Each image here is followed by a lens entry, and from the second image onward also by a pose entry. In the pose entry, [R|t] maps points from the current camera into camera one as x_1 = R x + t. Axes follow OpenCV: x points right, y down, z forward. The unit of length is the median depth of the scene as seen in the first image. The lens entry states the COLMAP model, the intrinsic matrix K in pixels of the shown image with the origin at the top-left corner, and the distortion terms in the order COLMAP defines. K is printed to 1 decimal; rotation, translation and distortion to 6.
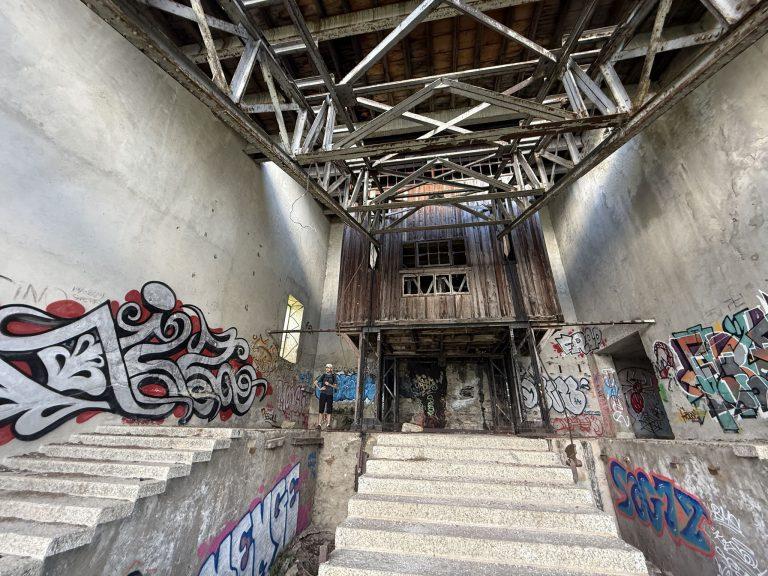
lens RADIAL K [[306.3, 0, 384.0], [0, 306.3, 288.0], [0, 0, 1]] dist [0.001850, 0.000164]
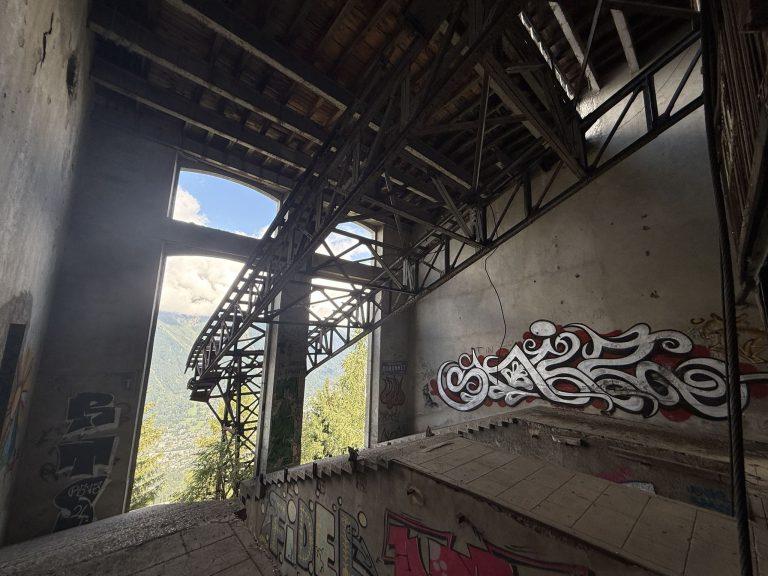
lens RADIAL K [[306.3, 0, 384.0], [0, 306.3, 288.0], [0, 0, 1]] dist [0.001850, 0.000164]
pose [[-0.616423, -0.170566, -0.768719, 1.119929], [0.295190, 0.855003, -0.426418, 0.305761], [0.729990, -0.489772, -0.476695, 1.370213]]
